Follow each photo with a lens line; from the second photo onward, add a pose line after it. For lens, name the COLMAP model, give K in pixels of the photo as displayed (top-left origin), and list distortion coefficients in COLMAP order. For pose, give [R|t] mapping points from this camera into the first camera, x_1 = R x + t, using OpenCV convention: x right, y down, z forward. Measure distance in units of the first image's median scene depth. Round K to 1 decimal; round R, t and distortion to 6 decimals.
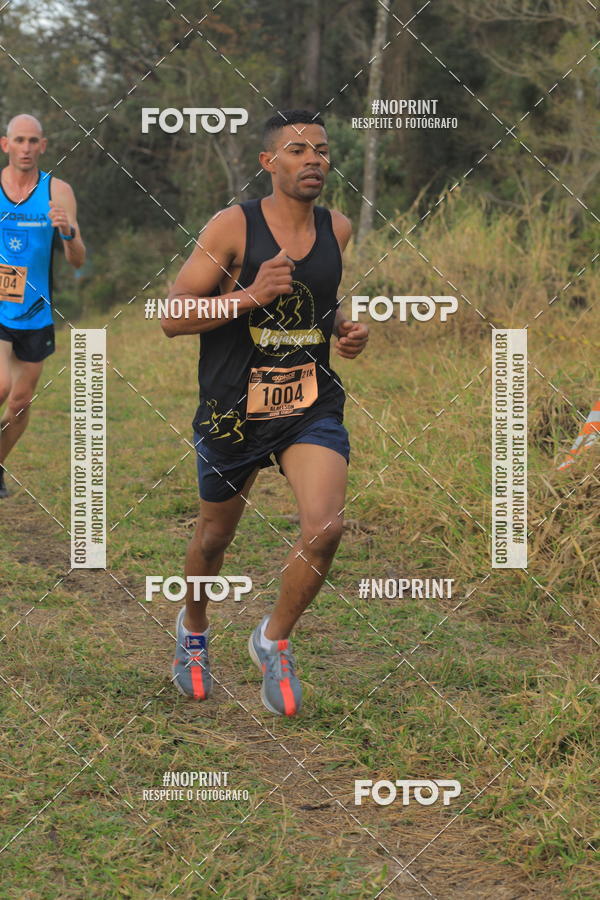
lens RADIAL K [[2359.8, 0, 304.8], [0, 2359.8, 387.7], [0, 0, 1]] dist [-0.068010, -1.101910]
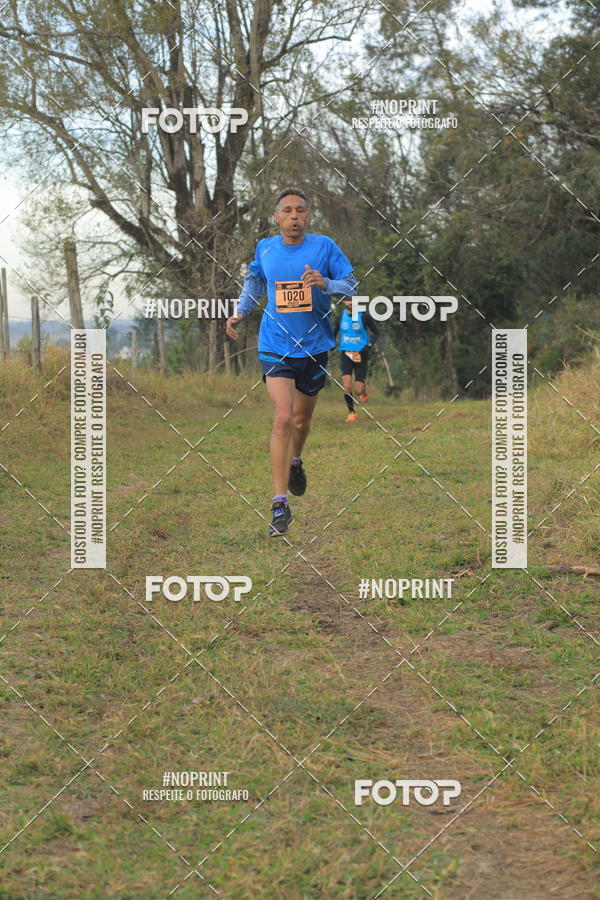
lens RADIAL K [[2371.3, 0, 302.4], [0, 2371.3, 449.3], [0, 0, 1]] dist [-0.023909, -2.413715]
pose [[0.975342, -0.026404, -0.219112, 0.133611], [0.025820, 0.999651, -0.005531, 0.004452], [0.219182, -0.000263, 0.975684, -0.093128]]
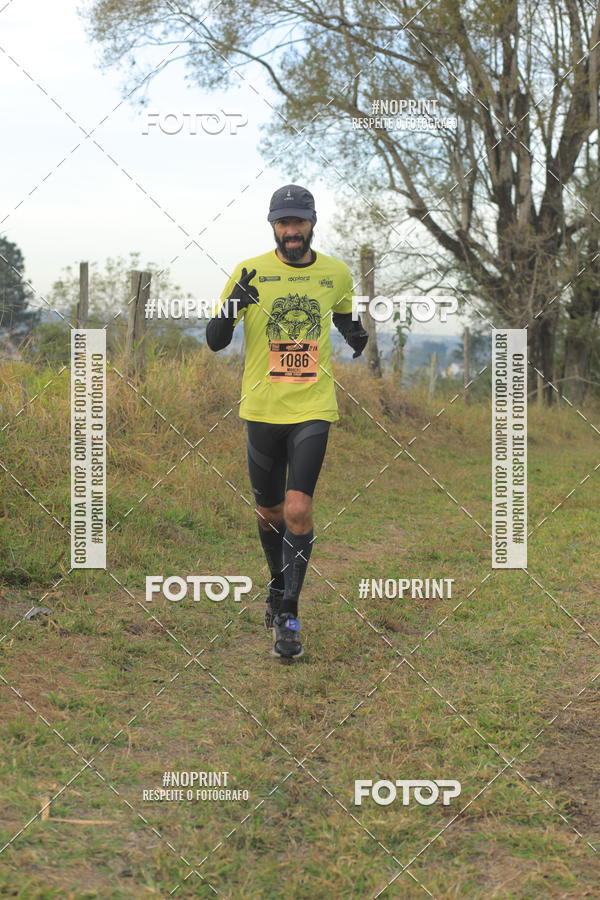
lens RADIAL K [[2233.1, 0, 297.6], [0, 2233.1, 449.8], [0, 0, 1]] dist [-0.076142, -1.474622]
pose [[0.930840, 0.047002, -0.362390, 0.070466], [-0.052812, 0.998586, -0.006137, -0.027010], [0.361589, 0.024851, 0.932006, 0.286575]]
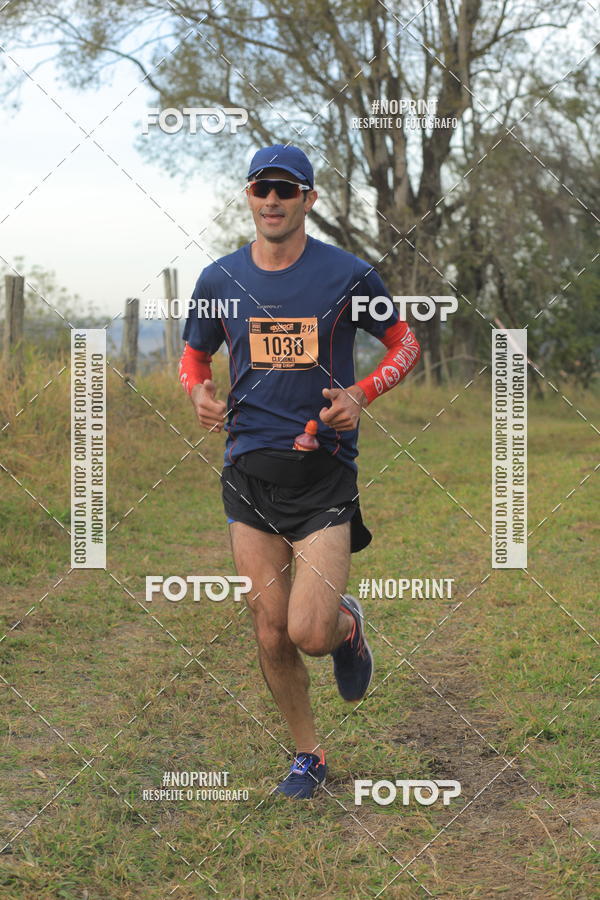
lens RADIAL K [[2262.1, 0, 300.6], [0, 2262.1, 450.8], [0, 0, 1]] dist [-0.064783, -1.456642]
pose [[0.946425, -0.007503, -0.322838, 0.102134], [0.006594, 0.999971, -0.003909, -0.024000], [0.322857, 0.001571, 0.946446, 0.254585]]
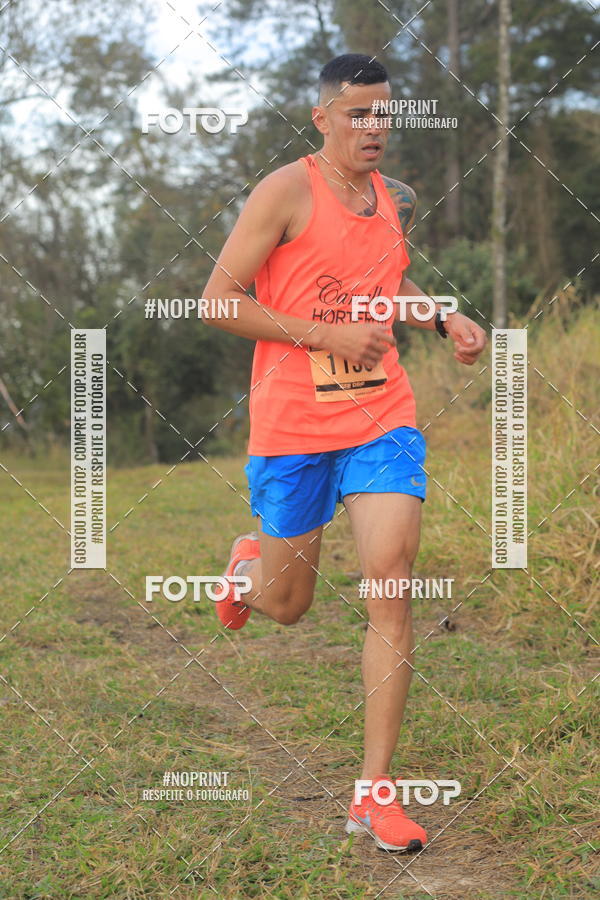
lens RADIAL K [[2359.8, 0, 304.8], [0, 2359.8, 387.7], [0, 0, 1]] dist [-0.068010, -1.101910]
pose [[0.995474, -0.054911, -0.077563, 0.062600], [0.049503, 0.996318, -0.070004, 0.049822], [0.081122, 0.065848, 0.994527, -0.013581]]
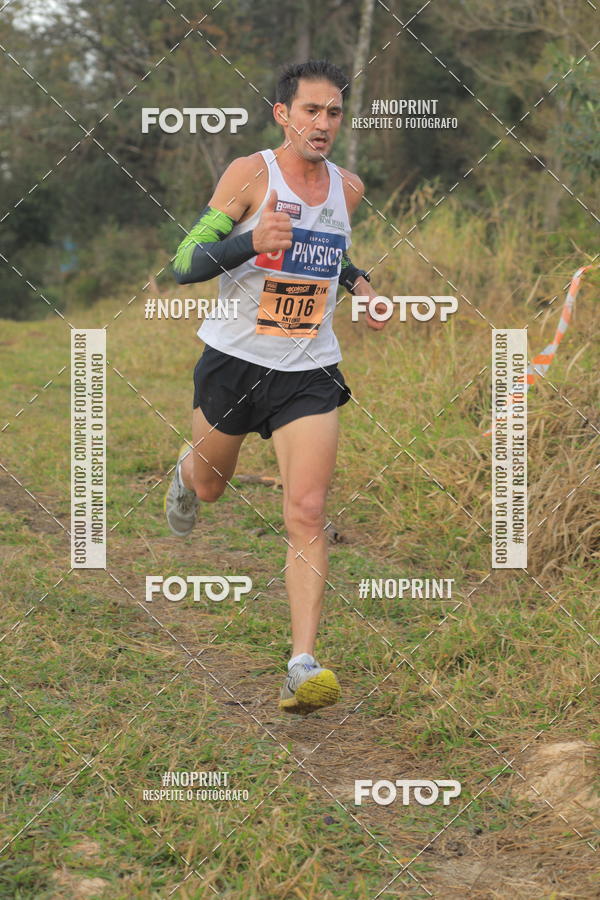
lens RADIAL K [[2386.0, 0, 327.4], [0, 2386.0, 448.0], [0, 0, 1]] dist [-0.054939, -1.239498]
pose [[0.999487, 0.028591, 0.014441, 0.018906], [-0.028881, 0.999377, 0.020273, 0.019991], [-0.013853, -0.020680, 0.999690, -0.108977]]
